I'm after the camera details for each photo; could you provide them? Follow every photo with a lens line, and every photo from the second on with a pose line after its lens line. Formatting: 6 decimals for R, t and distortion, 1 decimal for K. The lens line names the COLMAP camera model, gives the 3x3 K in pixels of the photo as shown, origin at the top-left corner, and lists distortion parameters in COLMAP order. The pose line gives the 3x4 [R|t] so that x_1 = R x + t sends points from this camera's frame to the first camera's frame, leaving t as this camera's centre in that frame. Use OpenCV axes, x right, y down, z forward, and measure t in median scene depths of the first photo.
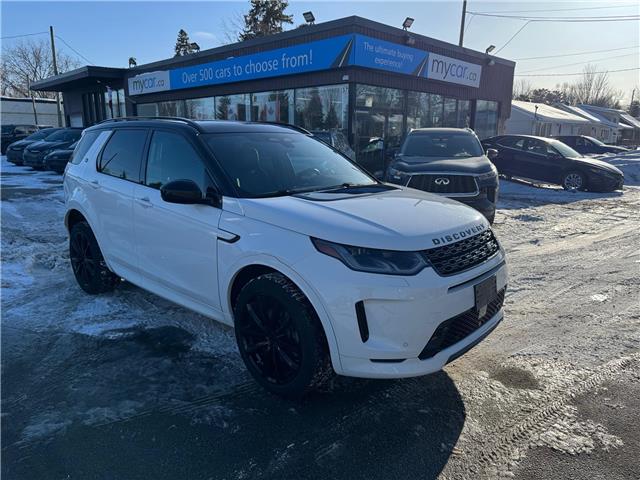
lens RADIAL K [[452.6, 0, 318.7], [0, 452.6, 238.2], [0, 0, 1]] dist [0.028285, -0.032149]
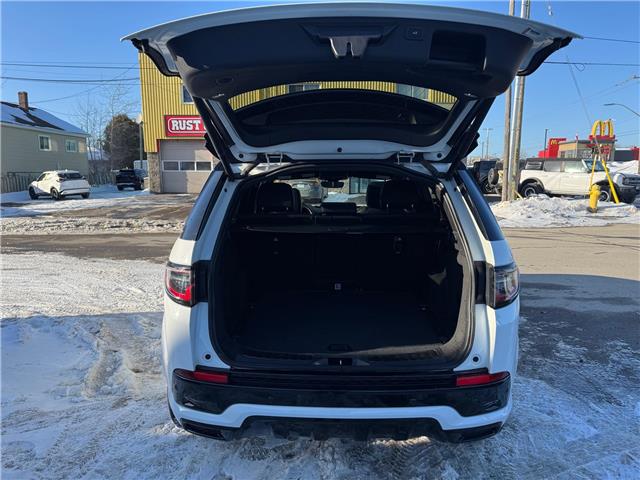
lens RADIAL K [[452.6, 0, 318.0], [0, 452.6, 242.0], [0, 0, 1]] dist [0.028285, -0.032149]
pose [[-0.652457, -0.119406, 0.748359, -0.281470], [0.160573, 0.943304, 0.290506, -0.117037], [-0.740618, 0.309709, -0.596293, 0.515885]]
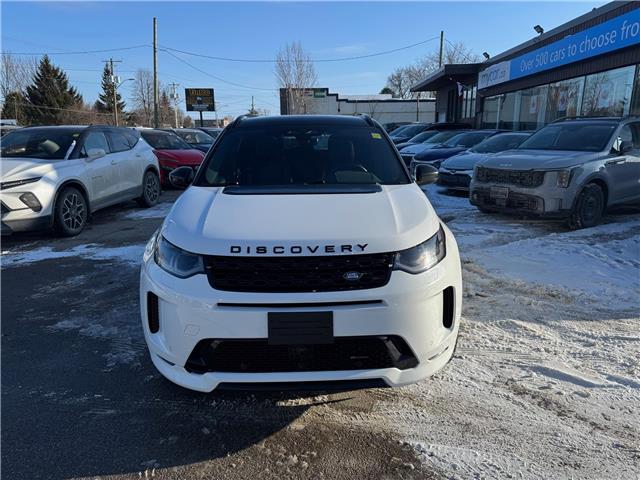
lens RADIAL K [[452.6, 0, 319.6], [0, 452.6, 240.7], [0, 0, 1]] dist [0.028285, -0.032149]
pose [[0.679866, 0.158287, -0.716050, 0.192925], [-0.145438, 0.986136, 0.079903, -0.019907], [0.718770, 0.049817, 0.693461, 0.101254]]
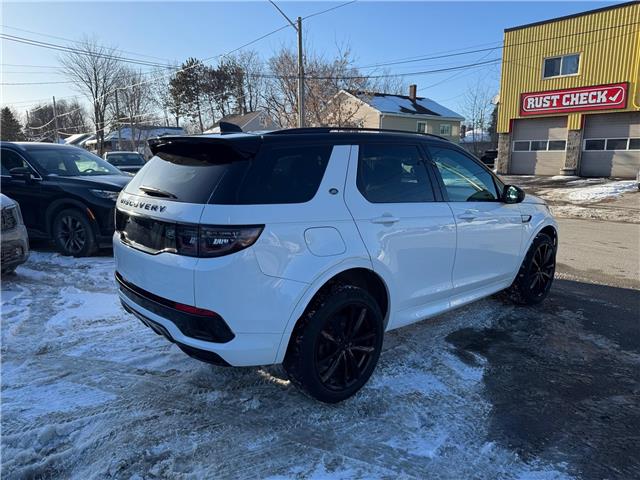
lens RADIAL K [[452.6, 0, 317.9], [0, 452.6, 238.6], [0, 0, 1]] dist [0.028285, -0.032149]
pose [[0.117476, -0.186802, 0.975348, -0.384552], [0.217719, 0.963100, 0.158233, -0.071854], [-0.968916, 0.193763, 0.153812, 0.317020]]
